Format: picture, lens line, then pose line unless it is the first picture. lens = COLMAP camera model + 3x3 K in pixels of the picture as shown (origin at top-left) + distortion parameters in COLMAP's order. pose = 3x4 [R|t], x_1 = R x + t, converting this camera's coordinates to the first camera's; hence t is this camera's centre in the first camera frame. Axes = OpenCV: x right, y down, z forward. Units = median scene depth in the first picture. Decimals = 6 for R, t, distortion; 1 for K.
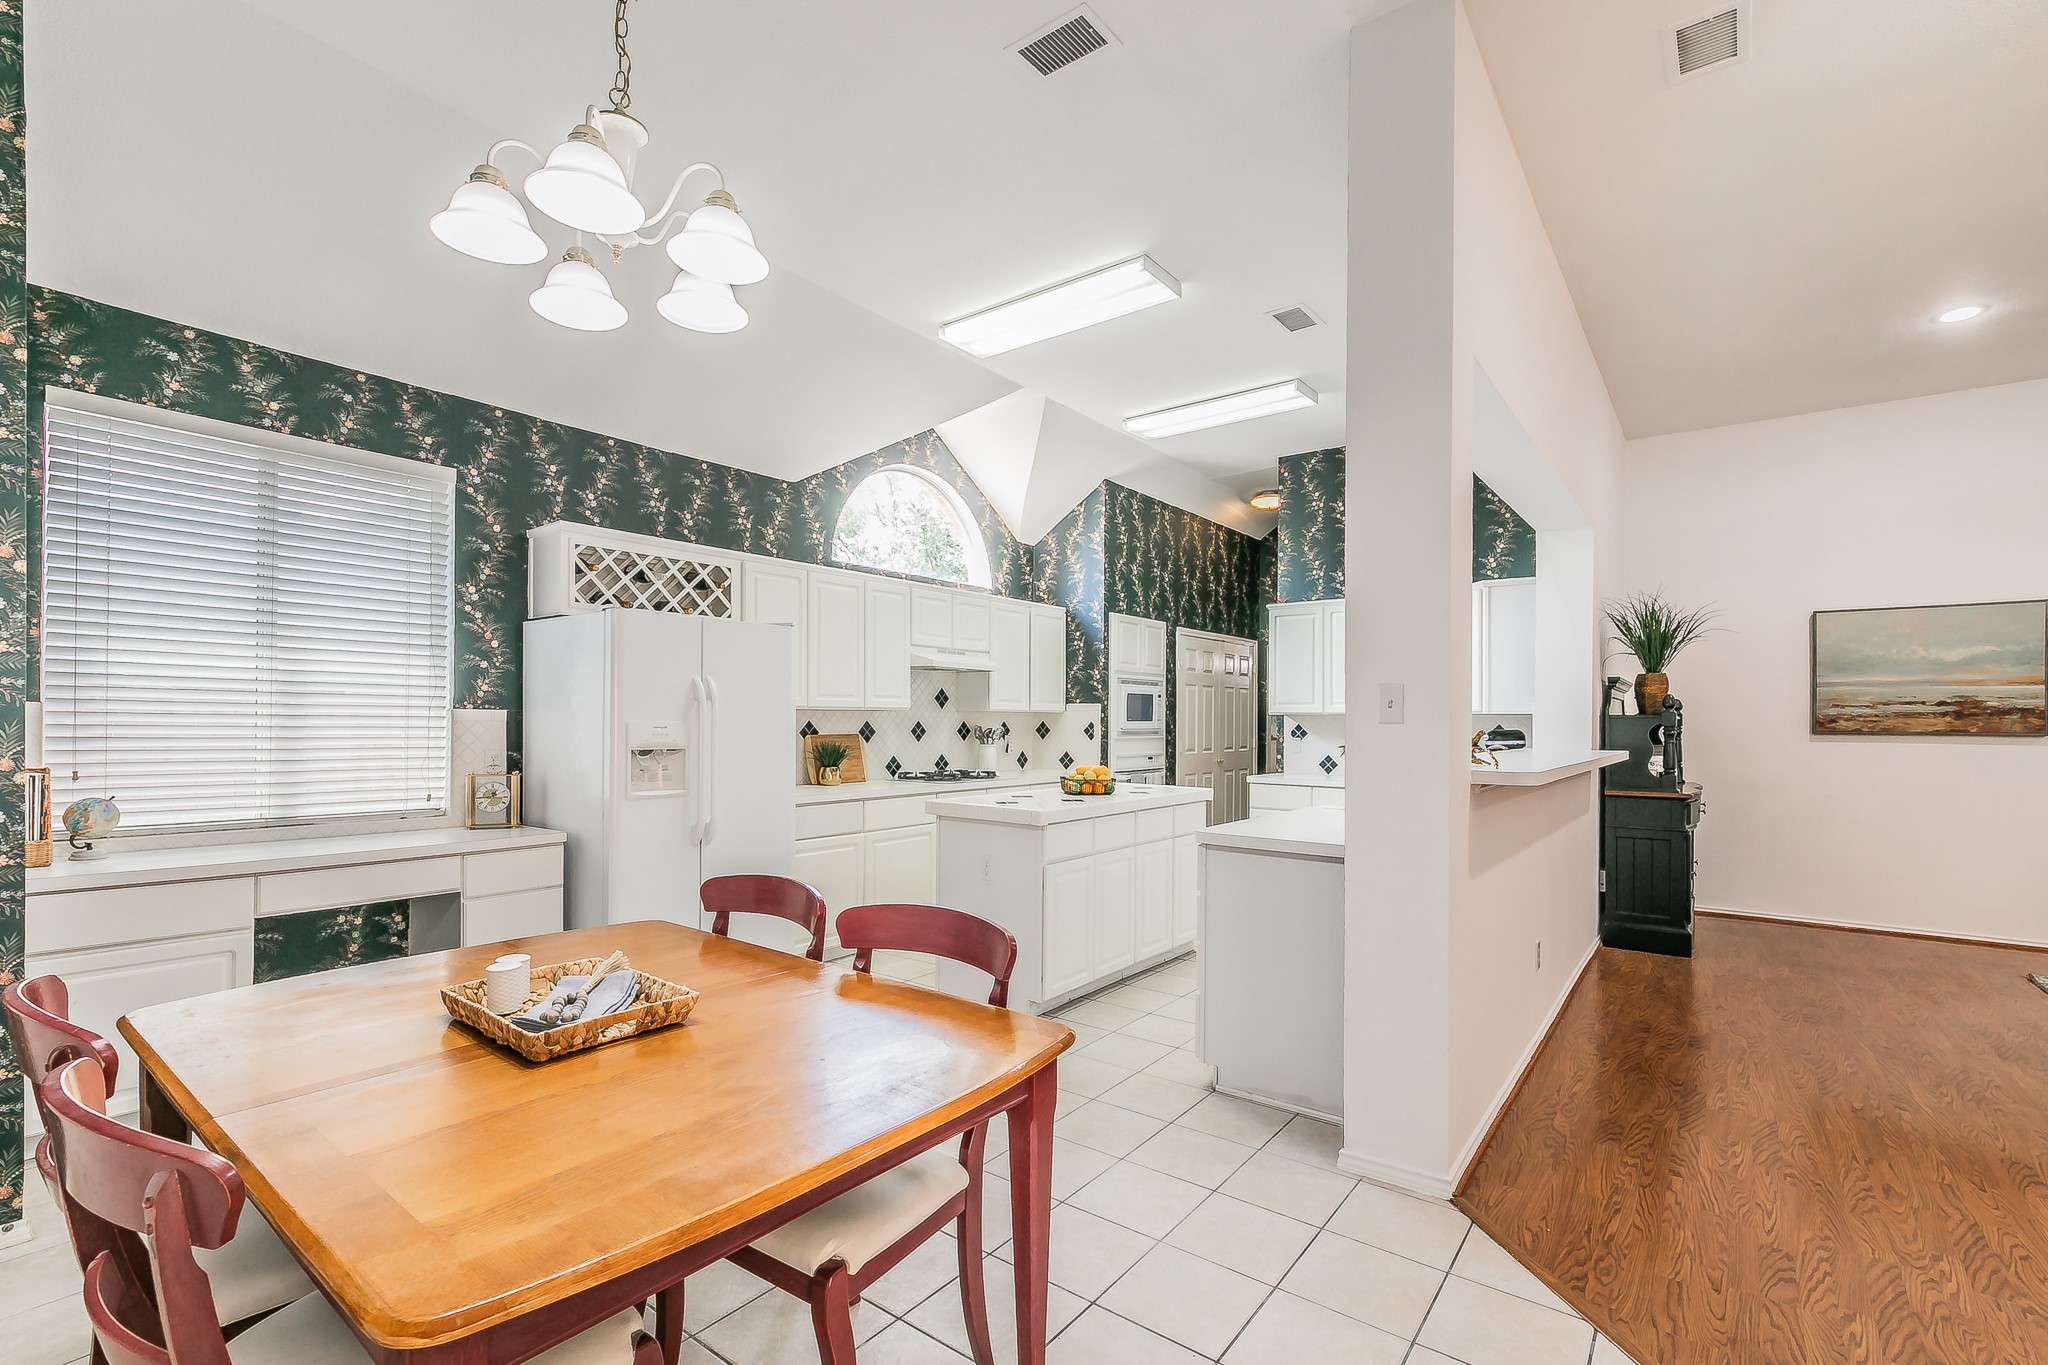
lens RADIAL K [[899.9, 0, 1040.2], [0, 899.9, 724.4], [0, 0, 1]] dist [-0.000508, -0.000146]
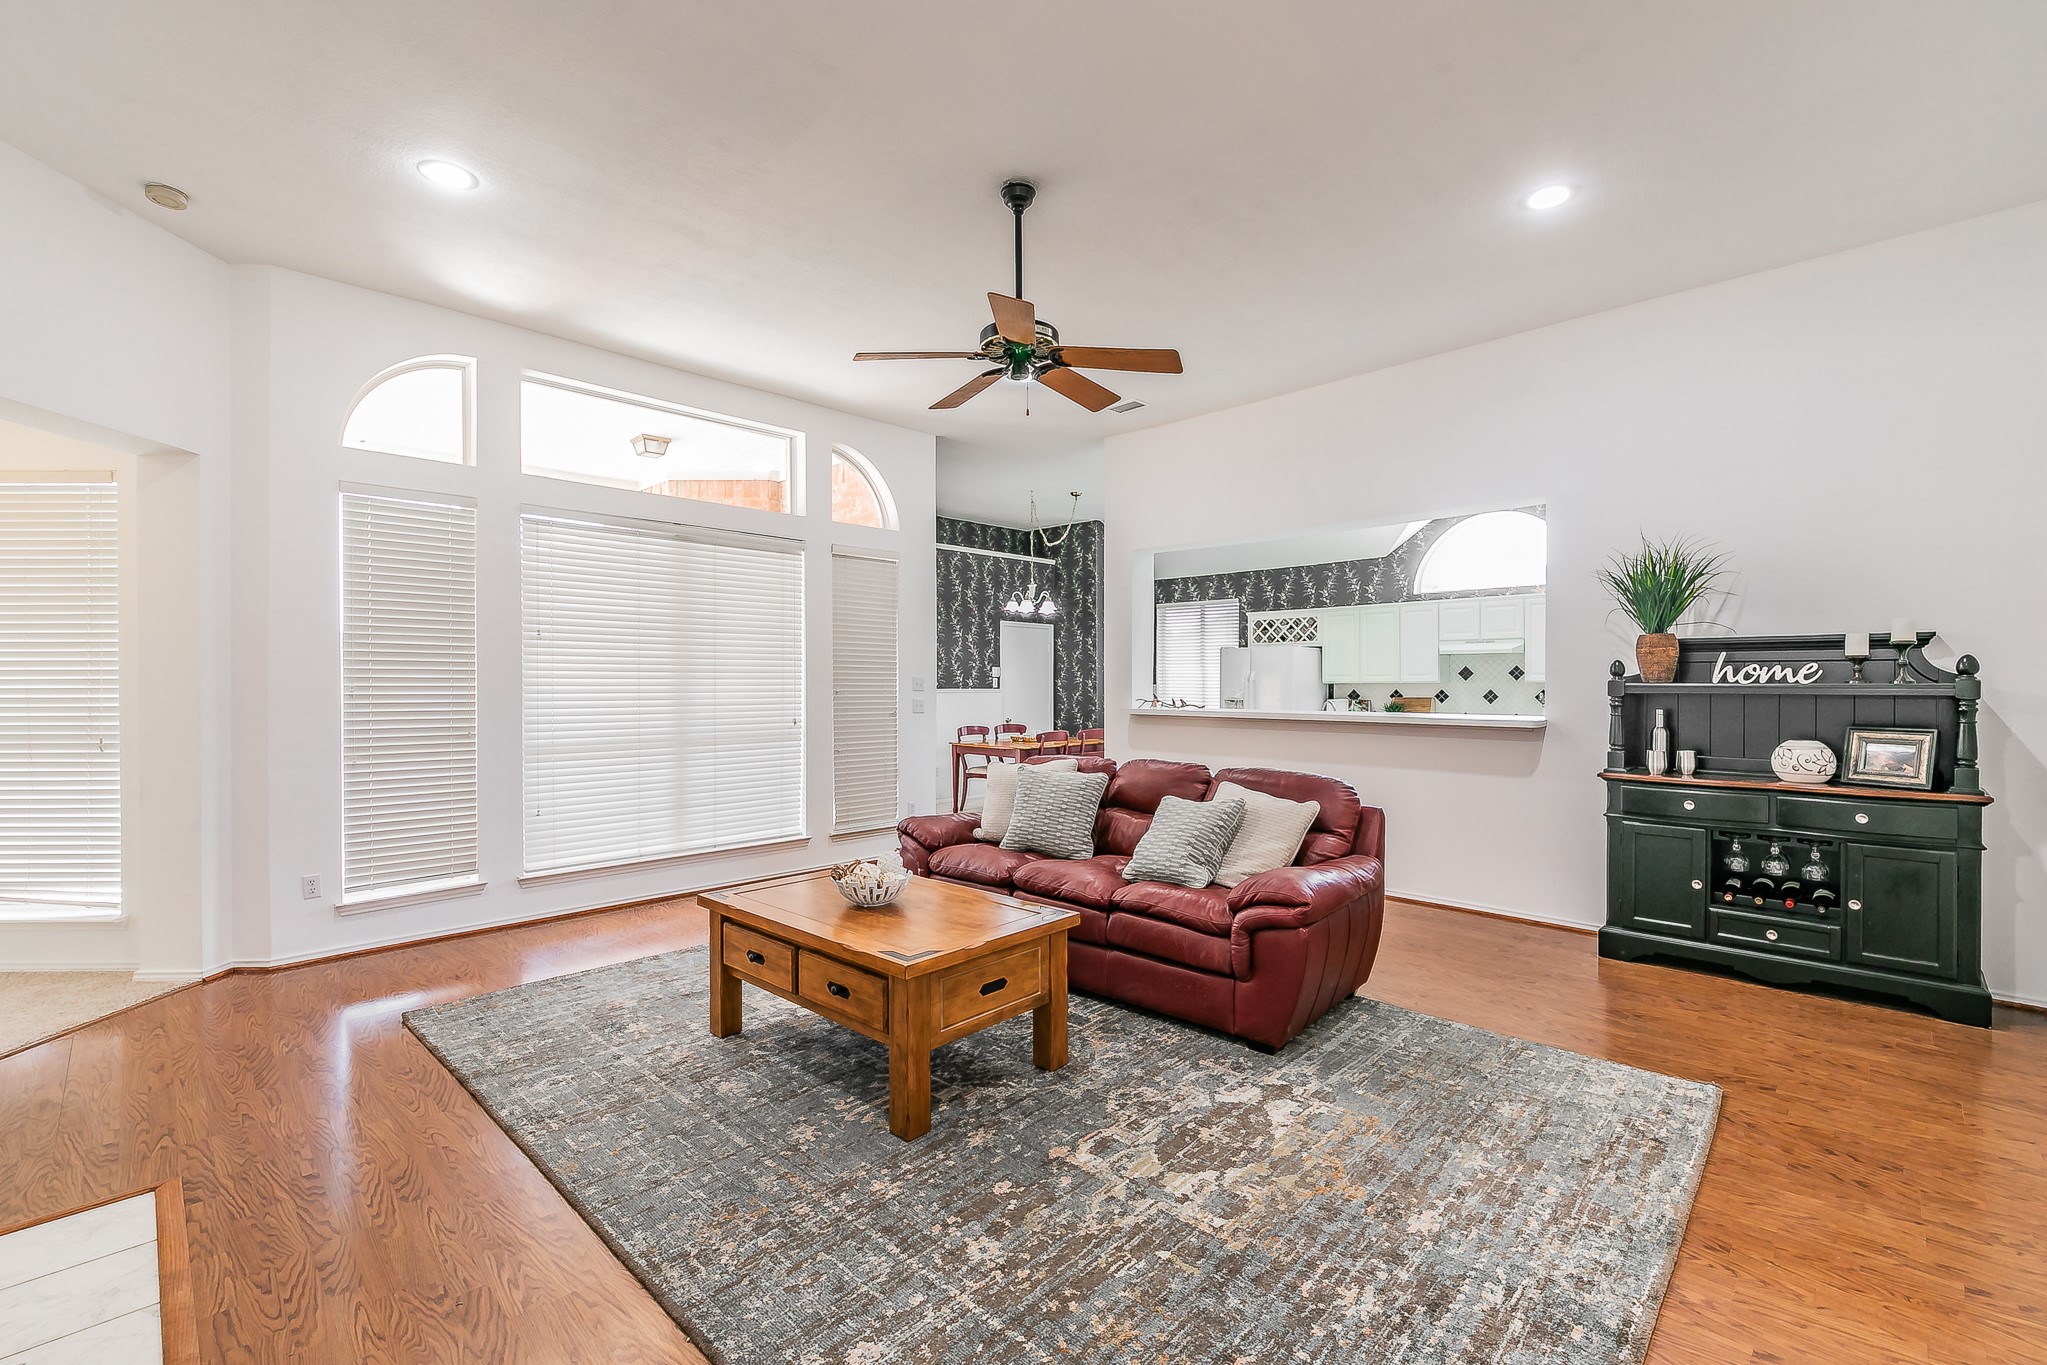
lens RADIAL K [[877.3, 0, 1031.8], [0, 877.3, 684.8], [0, 0, 1]] dist [0.000498, -0.000384]
pose [[-0.125566, -0.004105, -0.992077, 1.216661], [-0.004261, 0.999984, -0.003599, -0.002857], [0.992076, 0.003775, -0.125581, 0.408410]]
